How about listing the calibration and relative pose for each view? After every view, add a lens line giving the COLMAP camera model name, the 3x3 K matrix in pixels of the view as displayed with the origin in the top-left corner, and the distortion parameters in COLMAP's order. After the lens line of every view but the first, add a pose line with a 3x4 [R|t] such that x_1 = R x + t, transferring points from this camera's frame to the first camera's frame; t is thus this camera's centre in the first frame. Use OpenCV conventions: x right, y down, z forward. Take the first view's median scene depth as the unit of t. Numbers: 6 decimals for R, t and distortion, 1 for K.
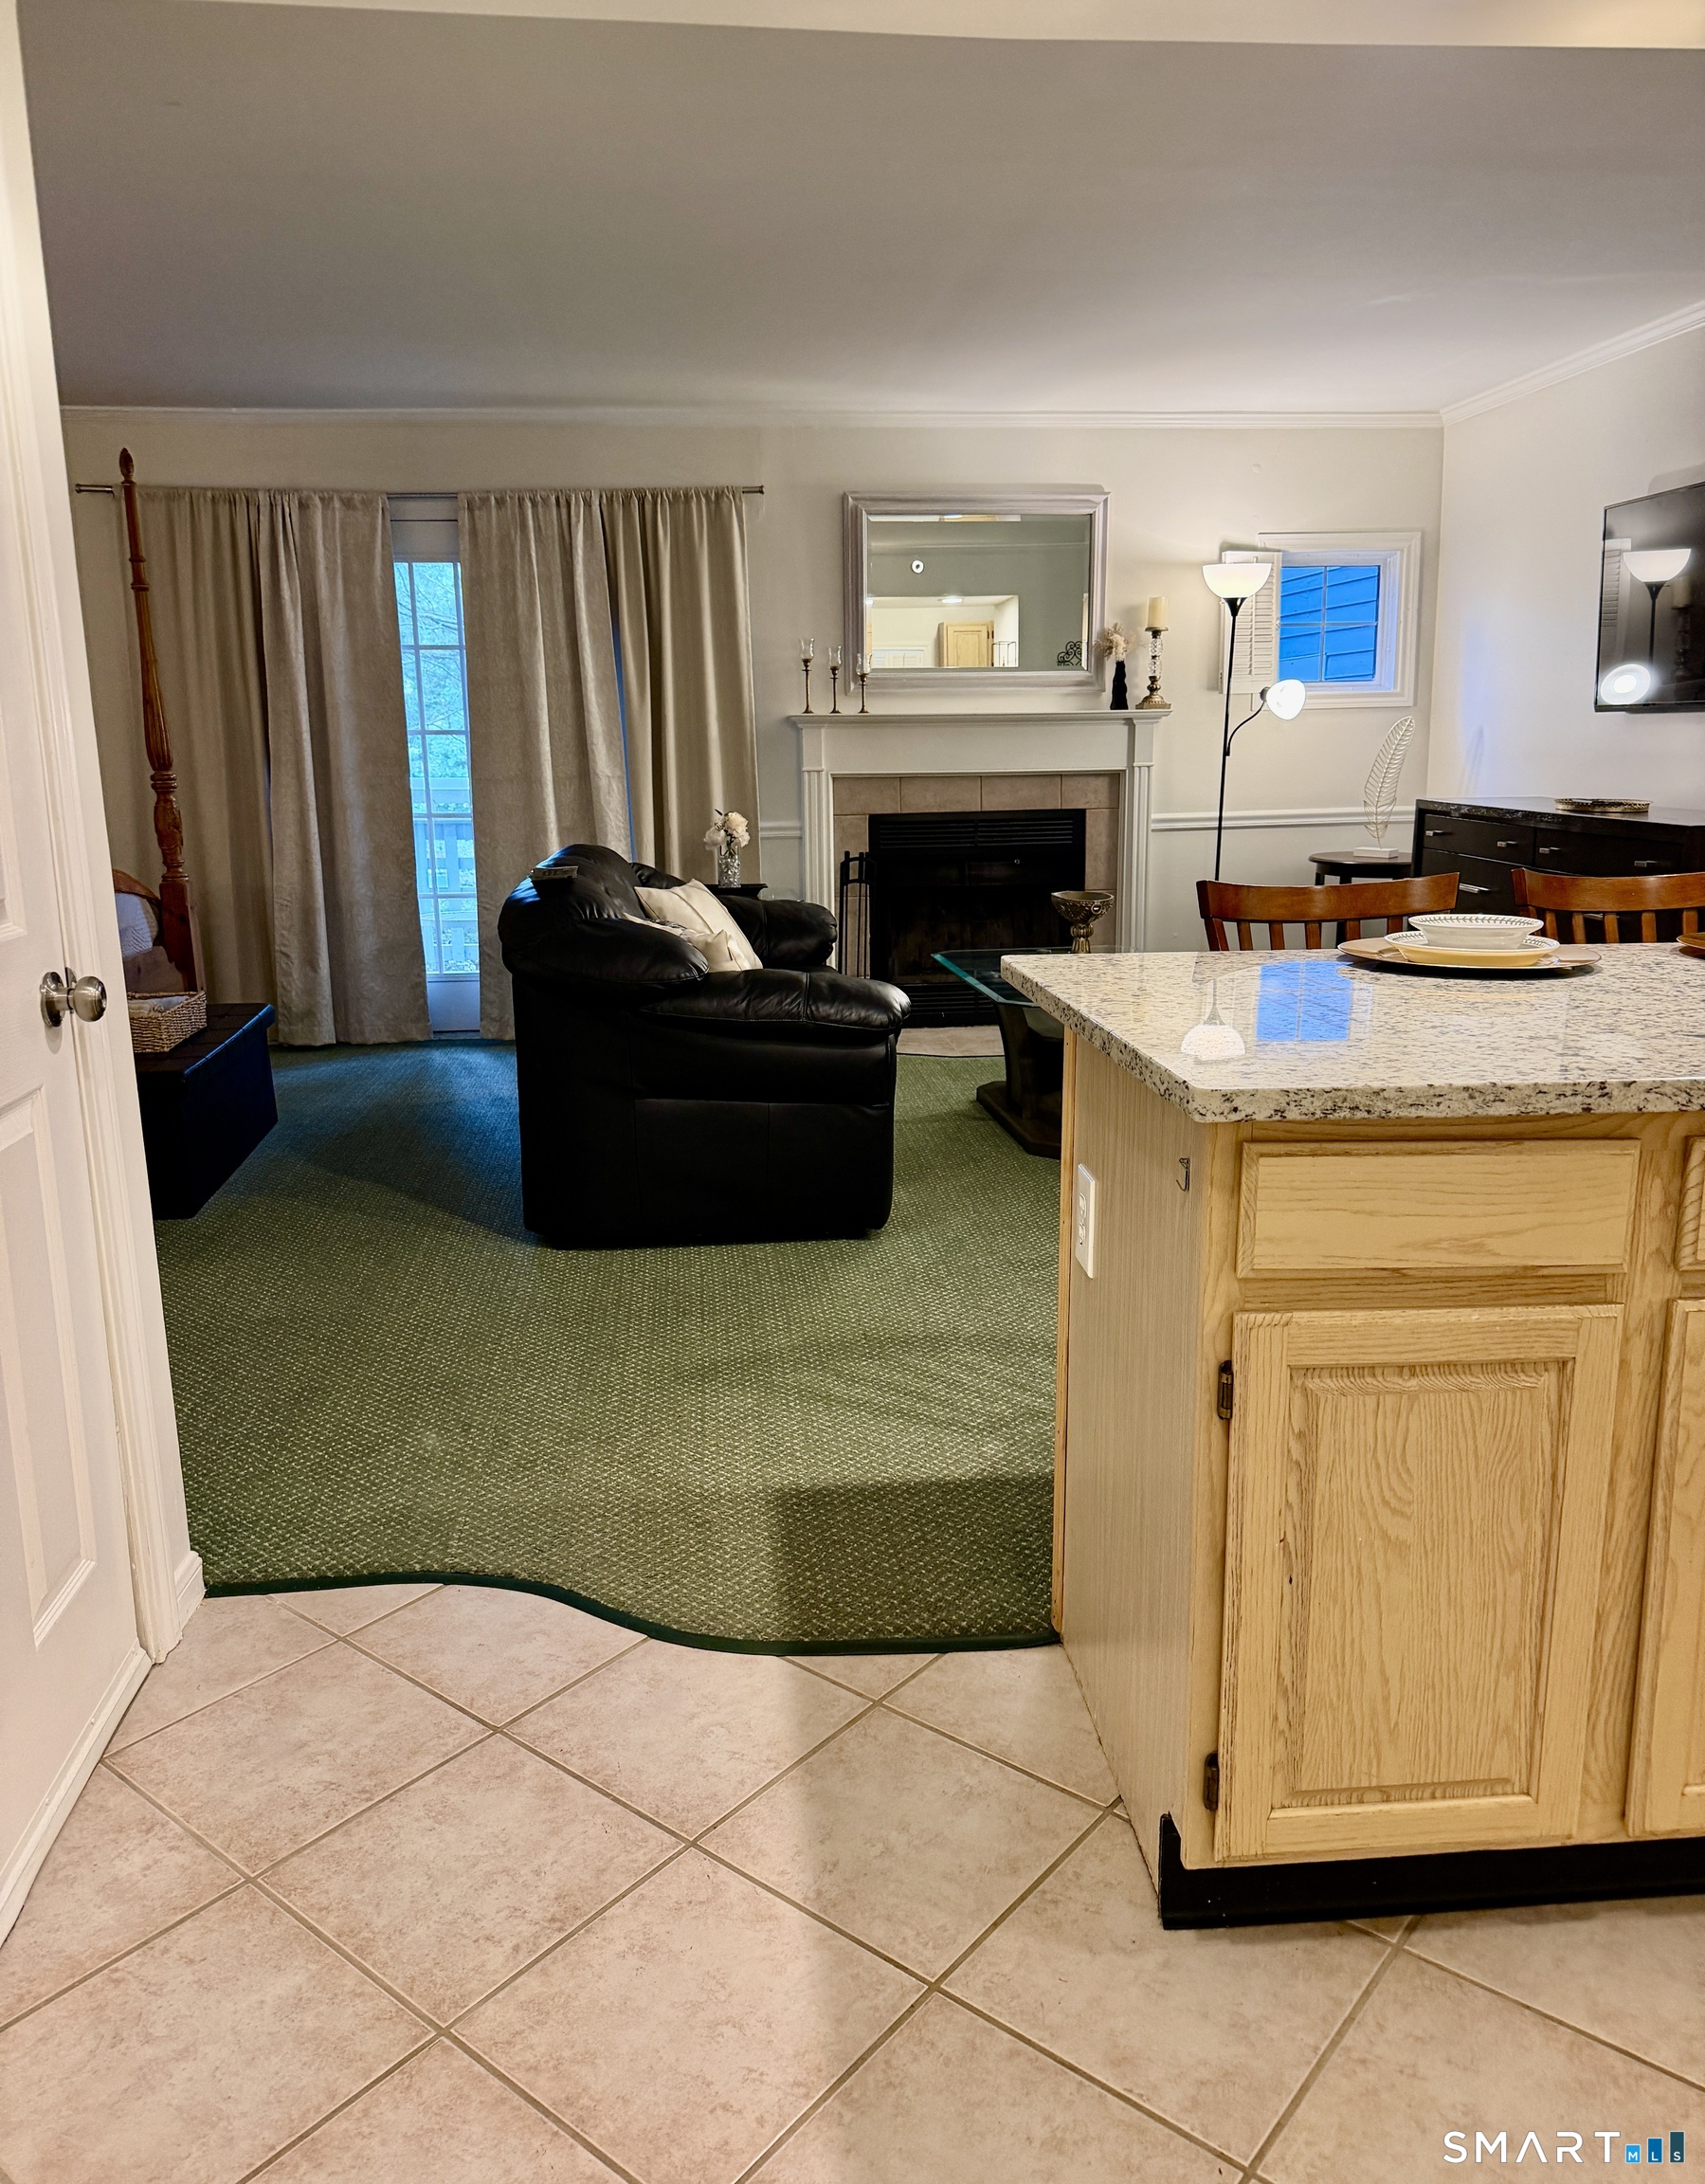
lens RADIAL K [[1564.0, 0, 855.6], [0, 1564.0, 1058.1], [0, 0, 1]] dist [0.209518, -0.425270]
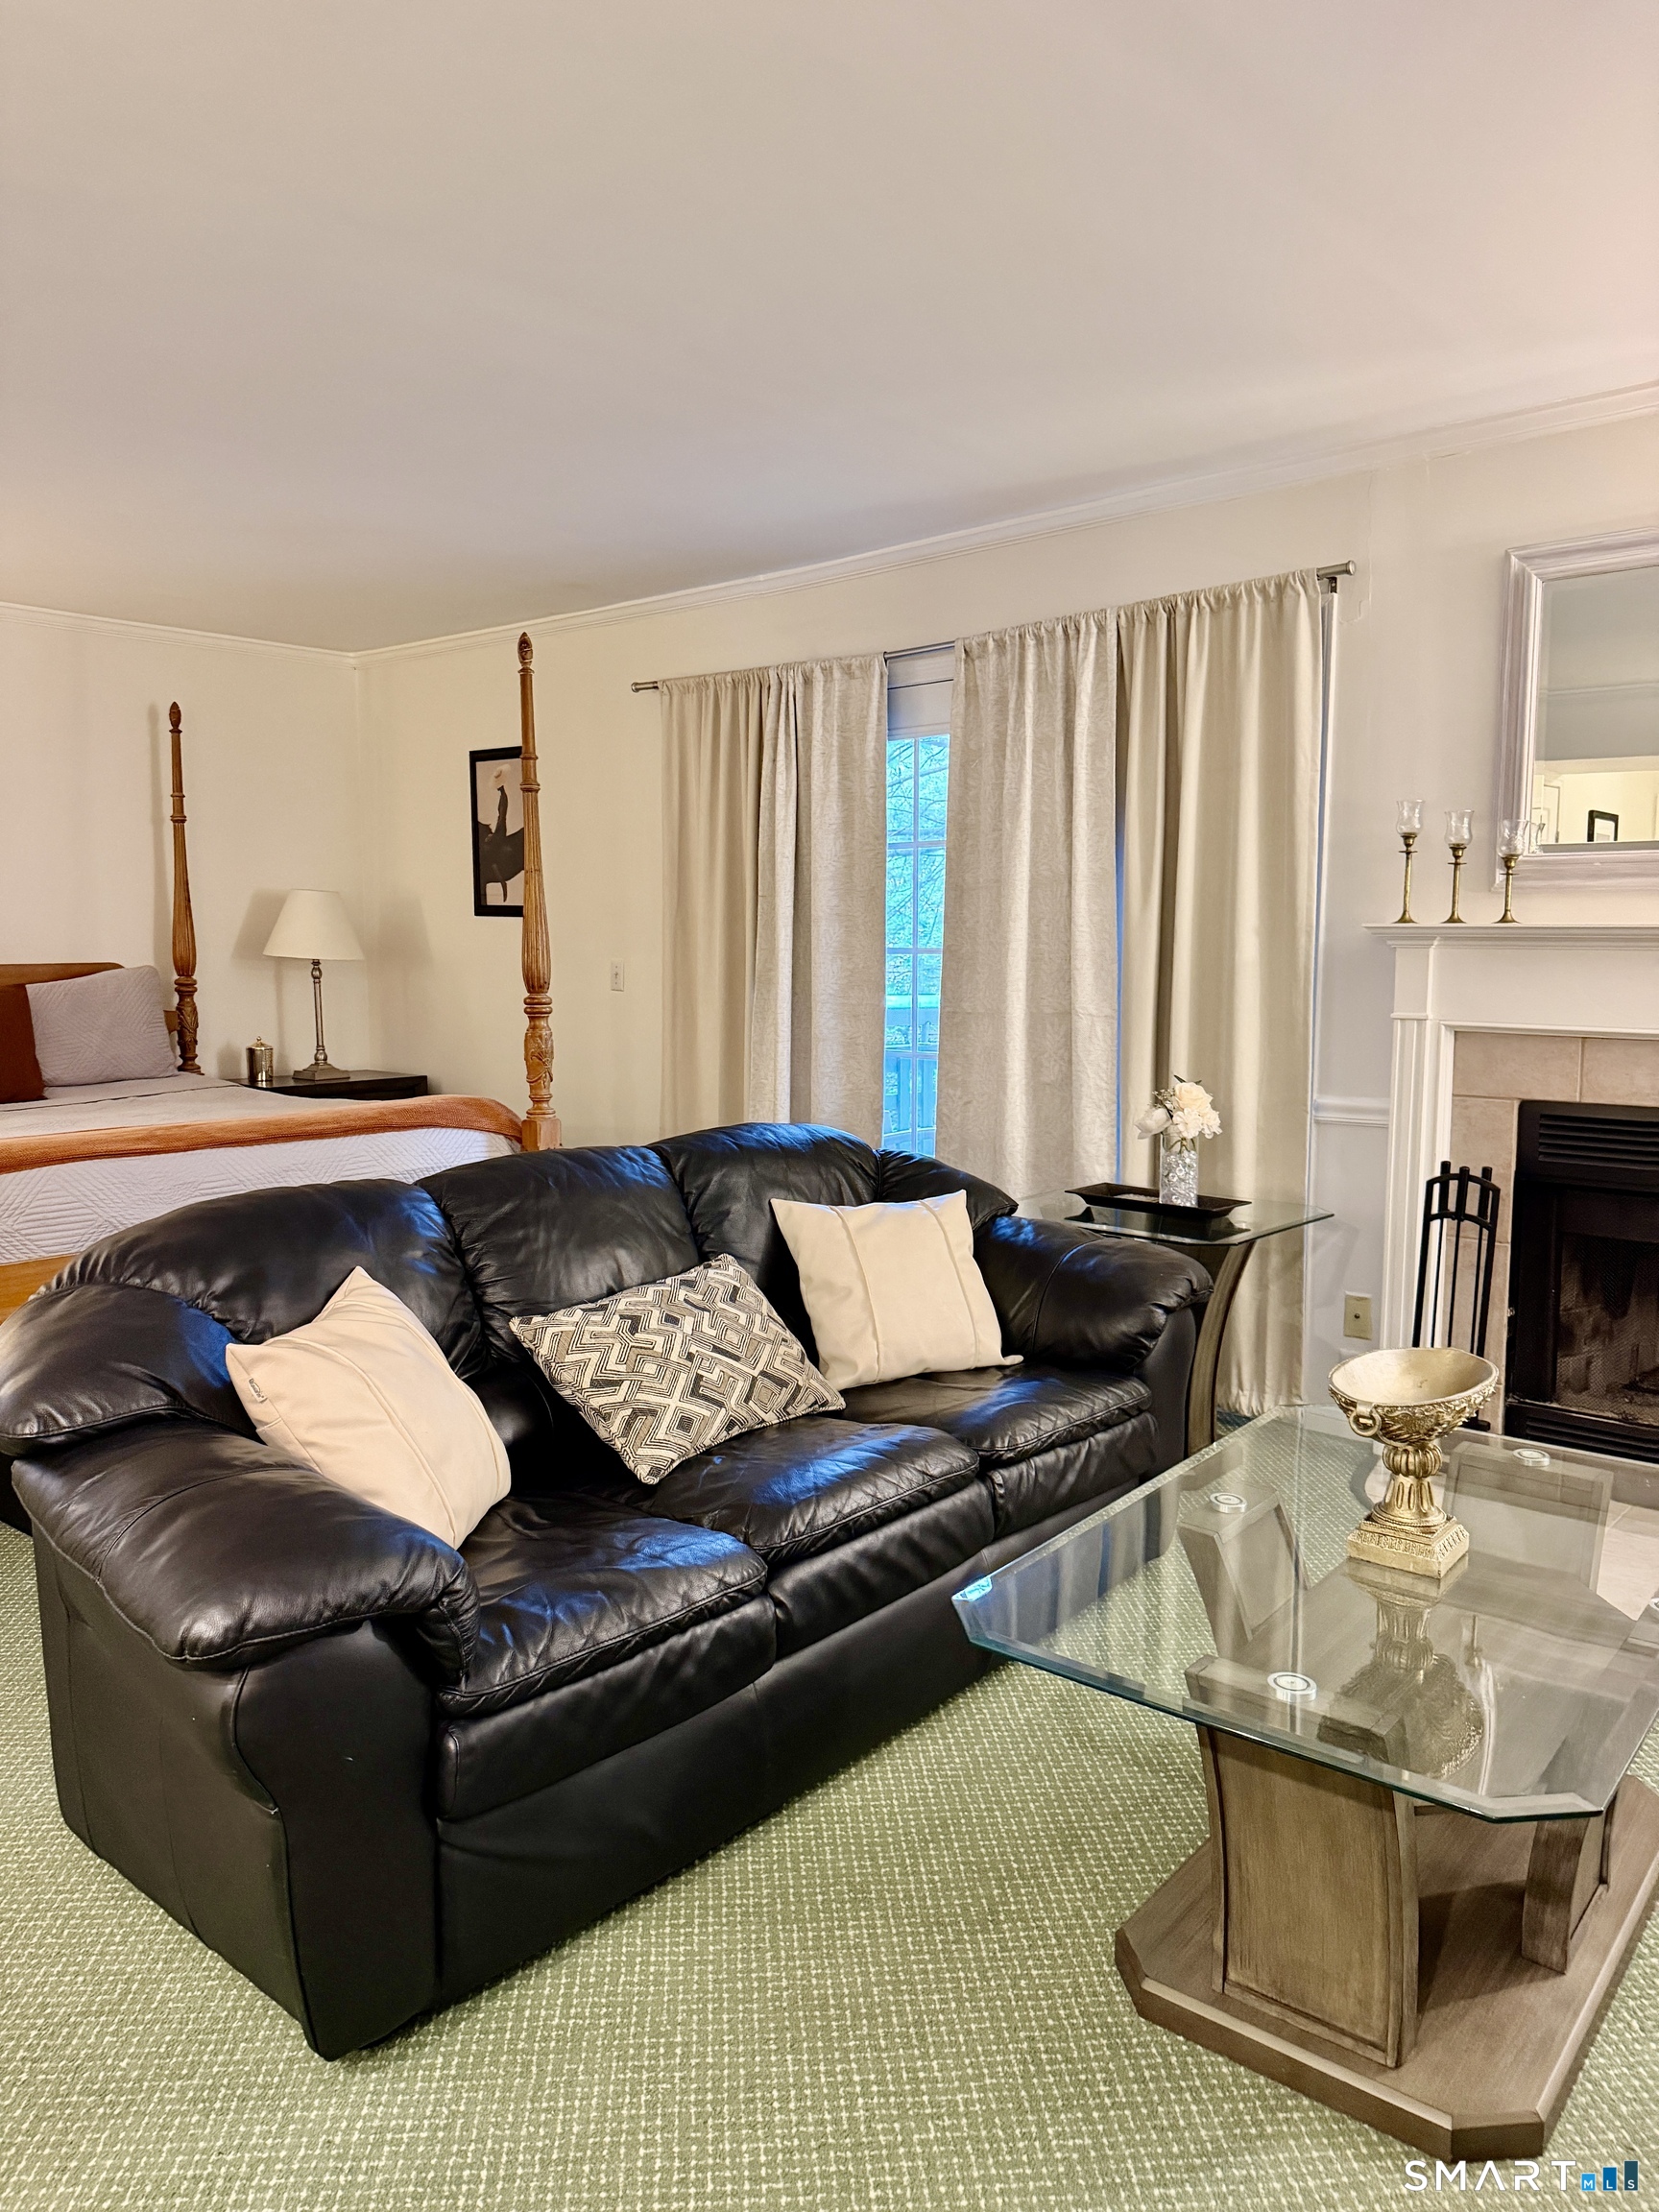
lens RADIAL K [[1539.1, 0, 831.0], [0, 1539.1, 1118.3], [0, 0, 1]] dist [0.062812, -0.081633]
pose [[0.681969, 0.096240, -0.725021, 0.255985], [-0.154017, 0.987973, -0.013727, -0.109582], [0.714980, 0.121027, 0.688590, 0.474971]]
